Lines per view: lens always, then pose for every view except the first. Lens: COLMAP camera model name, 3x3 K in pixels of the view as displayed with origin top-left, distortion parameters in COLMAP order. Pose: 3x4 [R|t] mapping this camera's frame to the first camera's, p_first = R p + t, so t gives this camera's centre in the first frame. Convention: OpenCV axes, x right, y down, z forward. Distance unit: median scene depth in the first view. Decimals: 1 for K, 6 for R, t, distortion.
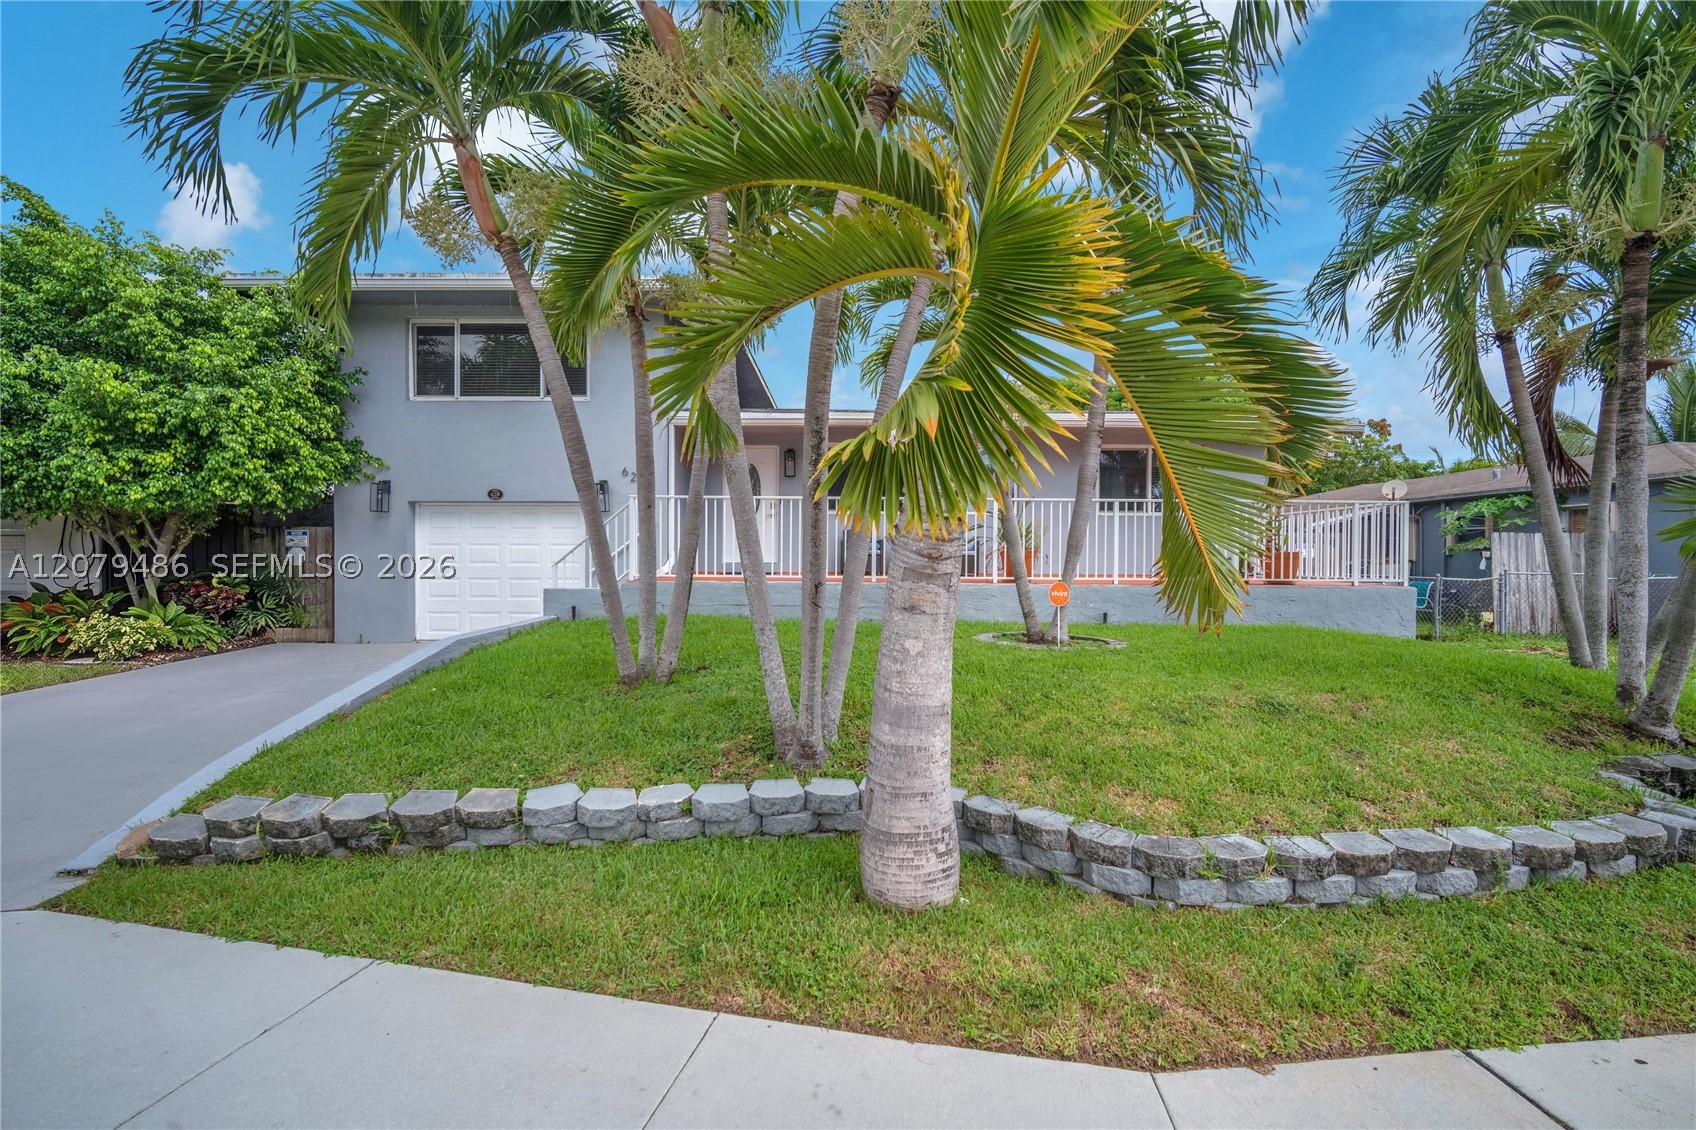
lens RADIAL K [[740.9, 0, 848.1], [0, 740.9, 556.1], [0, 0, 1]] dist [-0.007880, -0.000092]
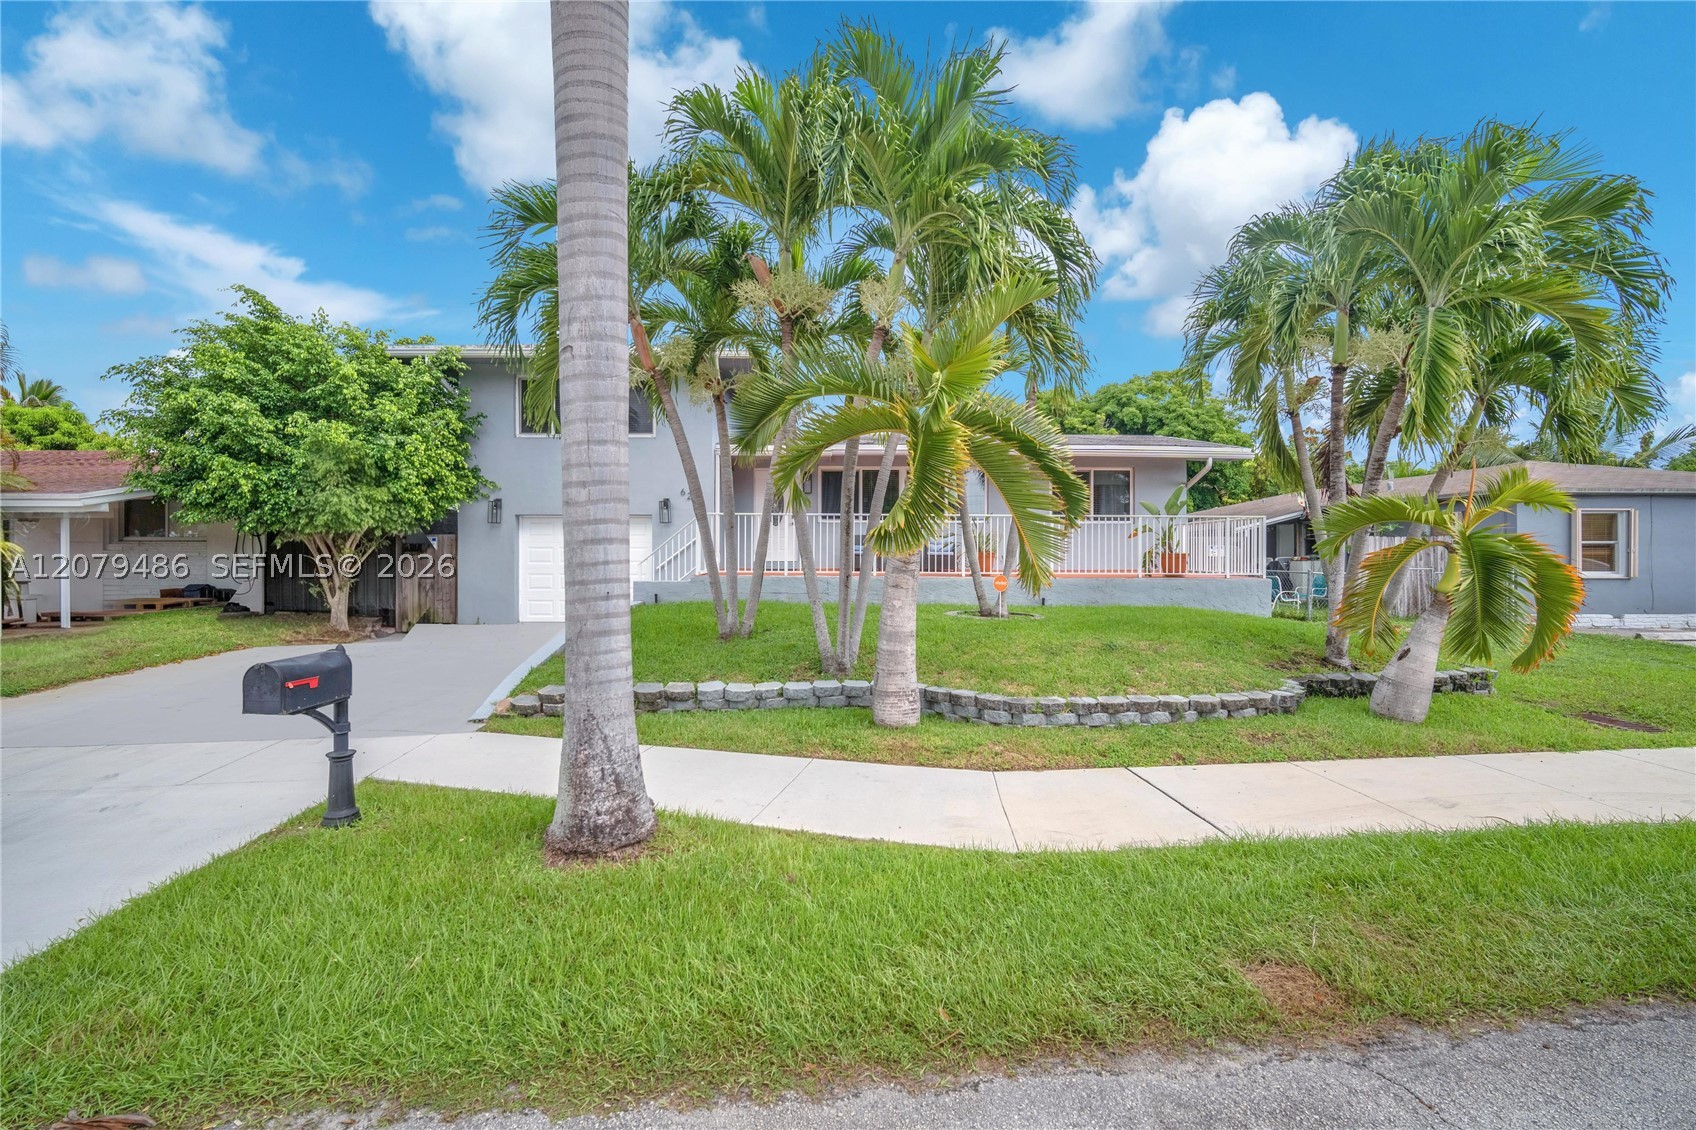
lens RADIAL K [[730.5, 0, 844.4], [0, 730.5, 554.0], [0, 0, 1]] dist [0.000359, -0.000004]
pose [[0.999998, -0.001608, -0.001002, -0.050206], [0.001610, 0.999997, 0.001974, -0.020850], [0.000999, -0.001976, 0.999998, -0.879728]]
